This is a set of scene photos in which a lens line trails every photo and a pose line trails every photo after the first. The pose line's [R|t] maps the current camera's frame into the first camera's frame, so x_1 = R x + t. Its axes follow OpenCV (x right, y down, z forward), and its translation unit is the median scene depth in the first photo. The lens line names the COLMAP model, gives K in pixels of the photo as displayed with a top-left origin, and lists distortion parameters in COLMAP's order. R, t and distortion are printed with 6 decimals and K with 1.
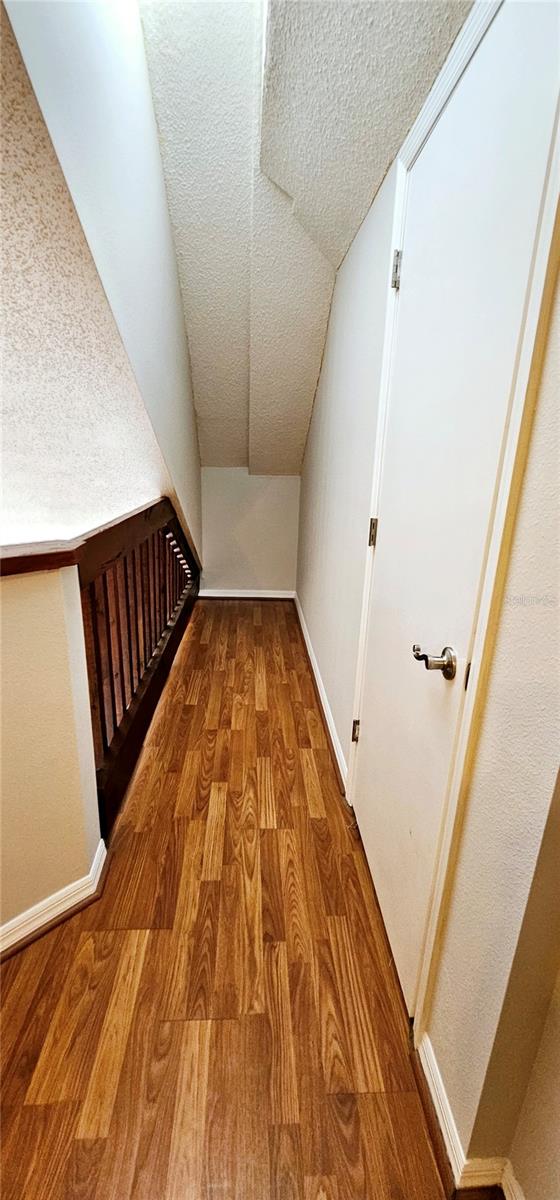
lens RADIAL K [[497.0, 0, 275.6], [0, 497.0, 593.9], [0, 0, 1]] dist [0.000036, -0.000038]
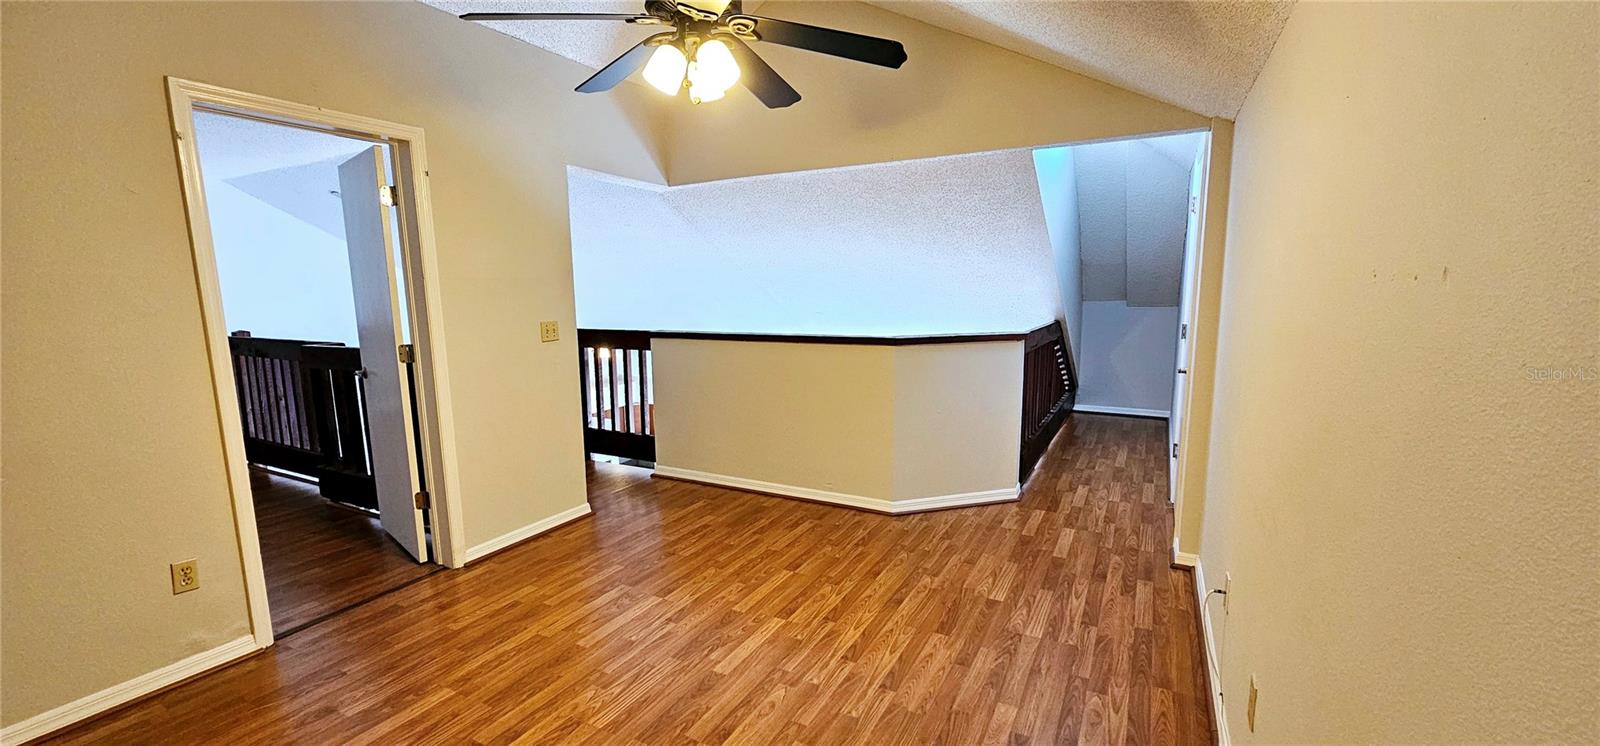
lens RADIAL K [[652.8, 0, 796.1], [0, 652.8, 381.8], [0, 0, 1]] dist [0.000343, 0.000018]
pose [[0.850092, 0.027182, -0.525933, 0.313038], [-0.101596, 0.988372, -0.113132, 0.586297], [0.516742, 0.149605, 0.842968, -2.110310]]
